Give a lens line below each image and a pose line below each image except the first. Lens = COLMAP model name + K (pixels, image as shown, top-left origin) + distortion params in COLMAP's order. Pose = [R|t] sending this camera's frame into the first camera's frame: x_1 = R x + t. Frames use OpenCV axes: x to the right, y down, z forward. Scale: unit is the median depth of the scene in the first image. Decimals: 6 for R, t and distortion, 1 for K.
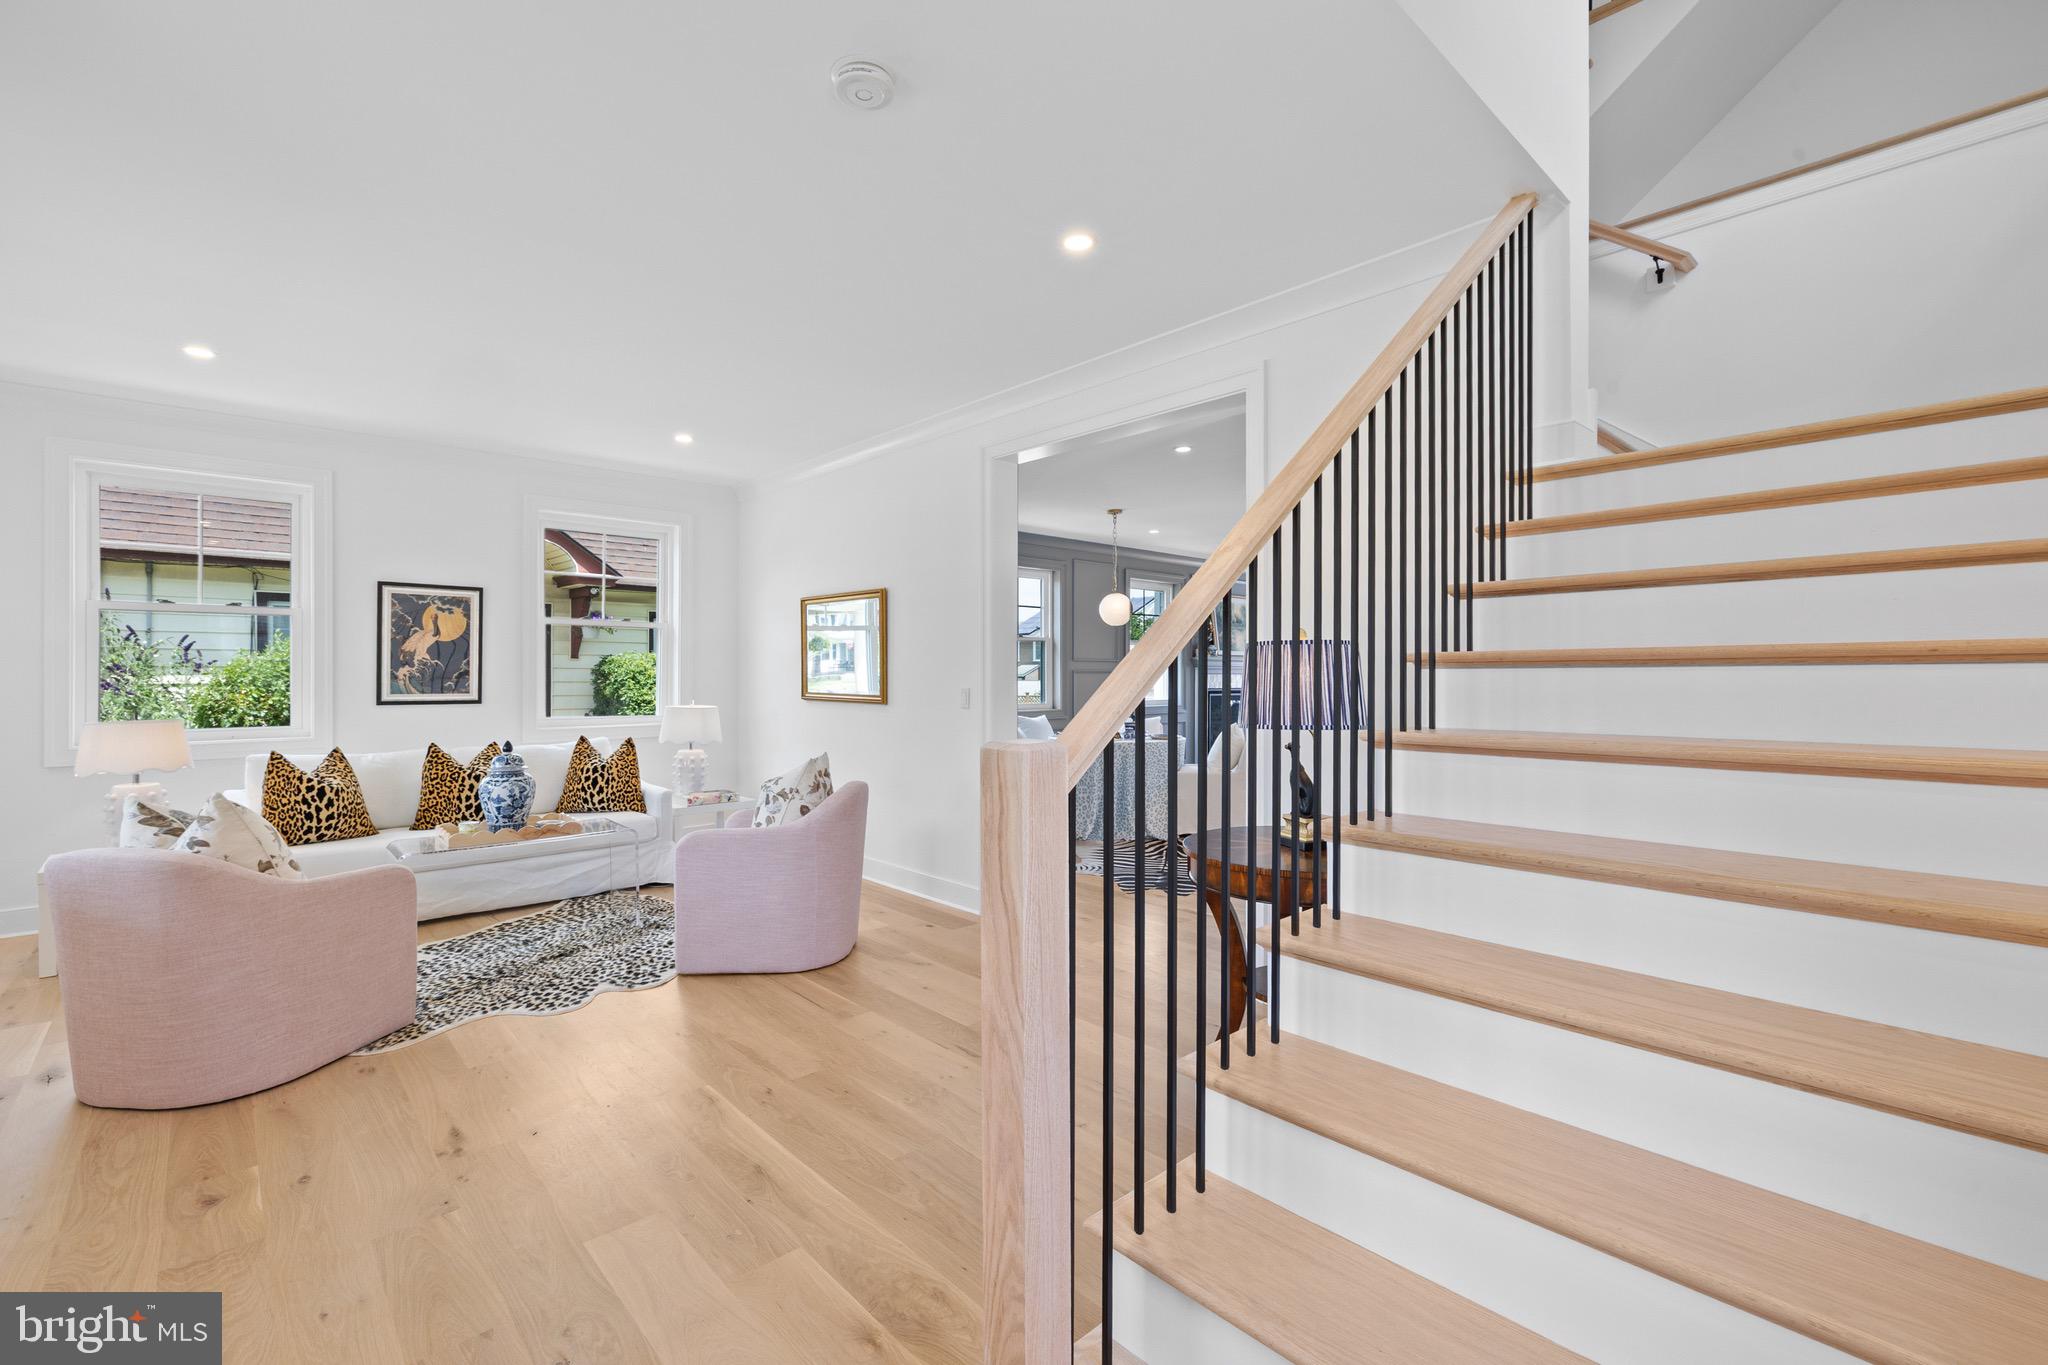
lens RADIAL K [[869.1, 0, 1020.7], [0, 869.1, 682.1], [0, 0, 1]] dist [0.001091, 0.000881]
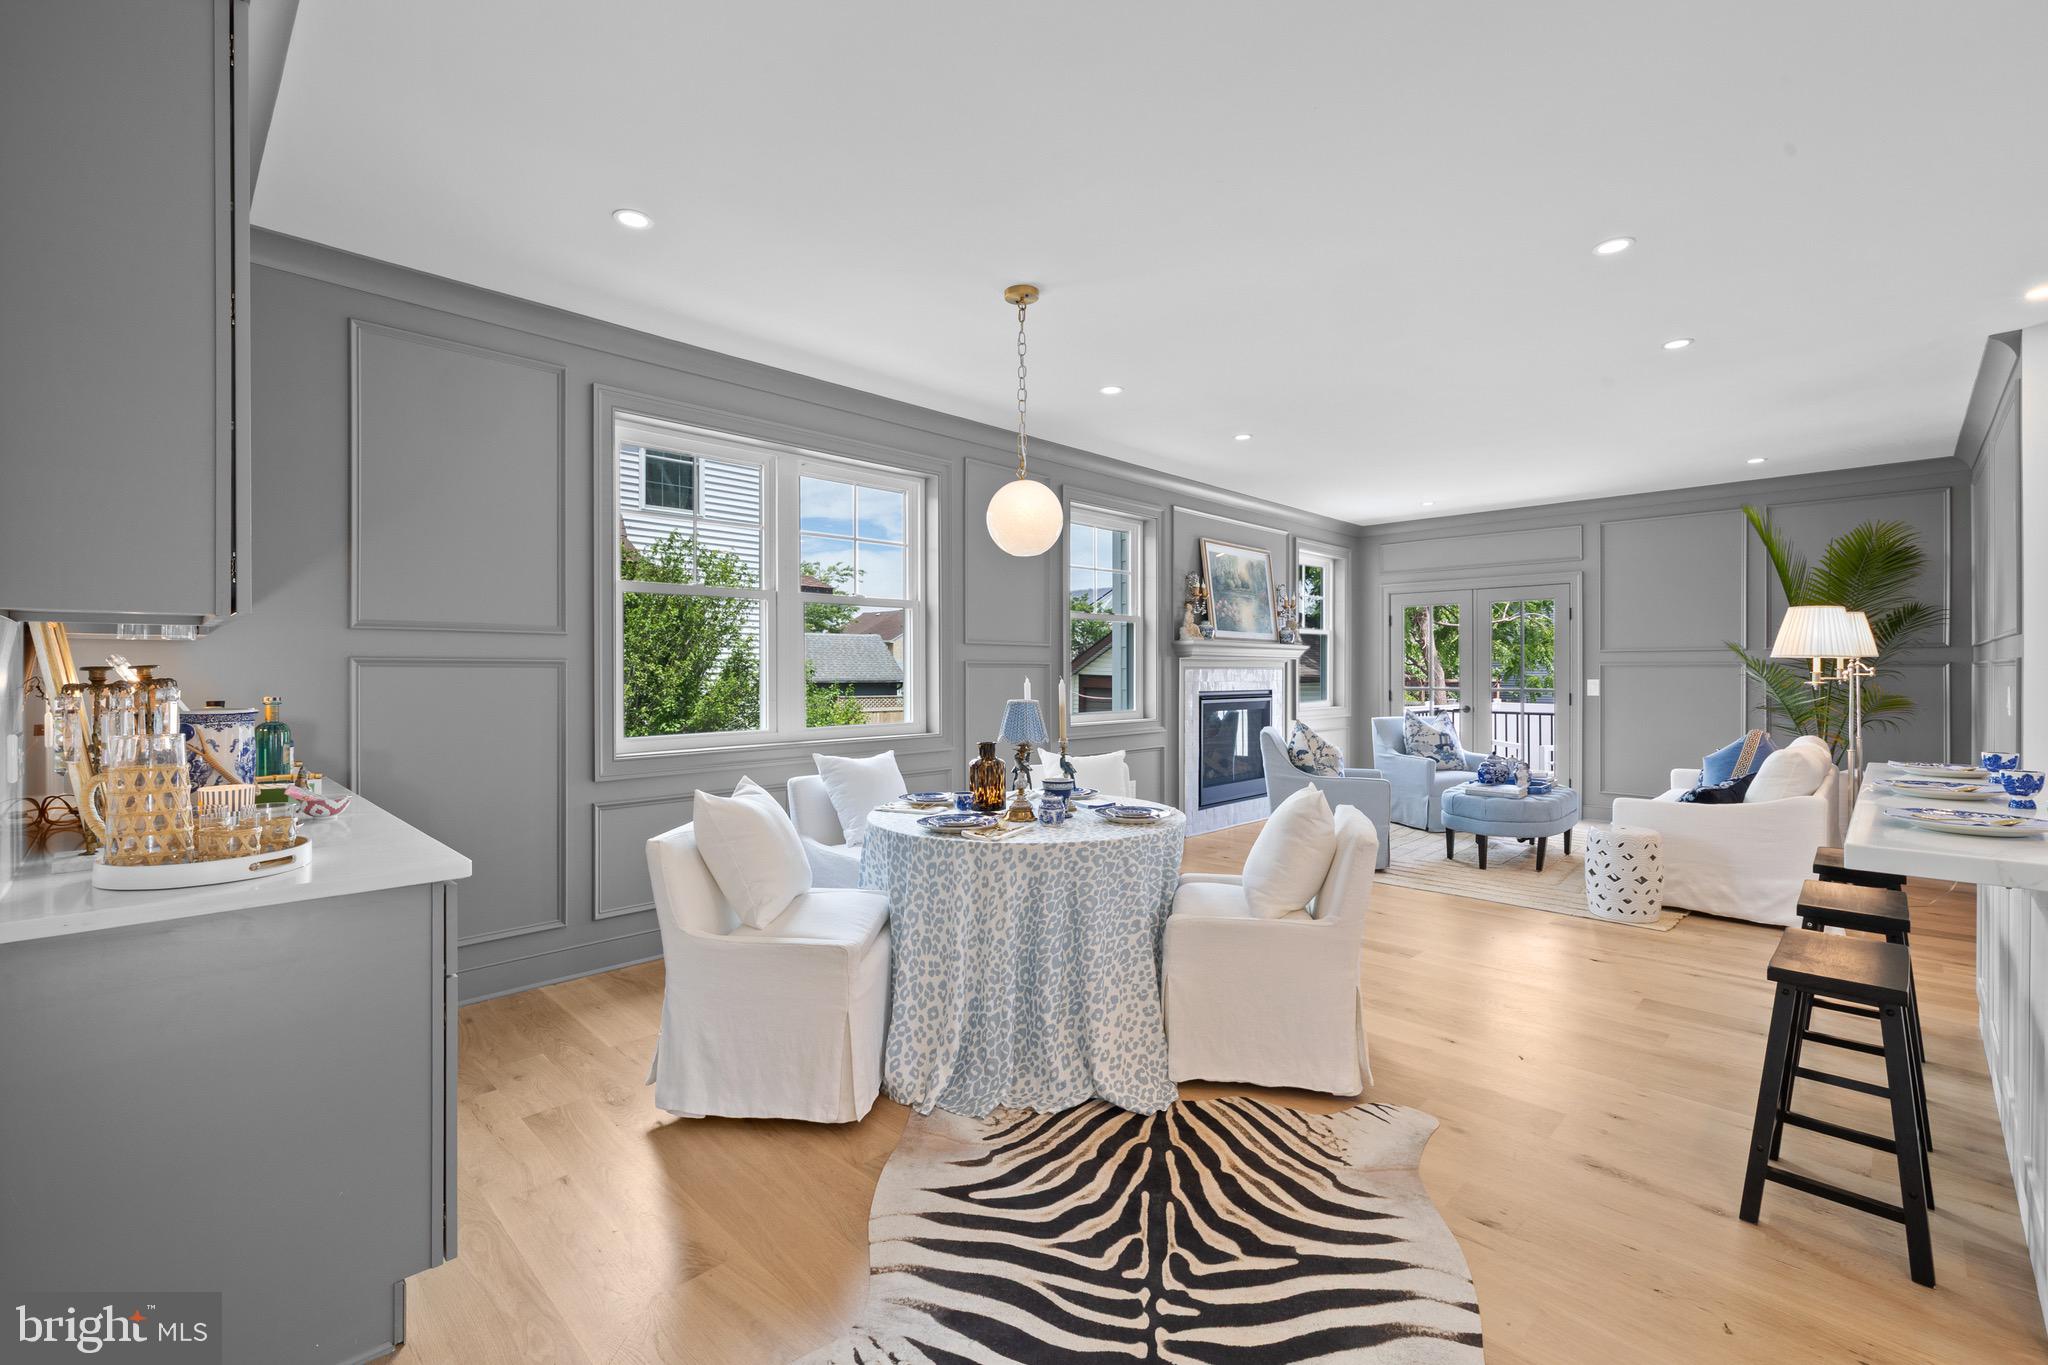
lens RADIAL K [[869.1, 0, 1024.9], [0, 869.1, 676.6], [0, 0, 1]] dist [0.001091, 0.000881]
pose [[0.998554, 0.001871, 0.053722, 0.069887], [-0.001411, 0.999962, -0.008597, 0.000048], [-0.053736, 0.008509, 0.998519, 0.458031]]
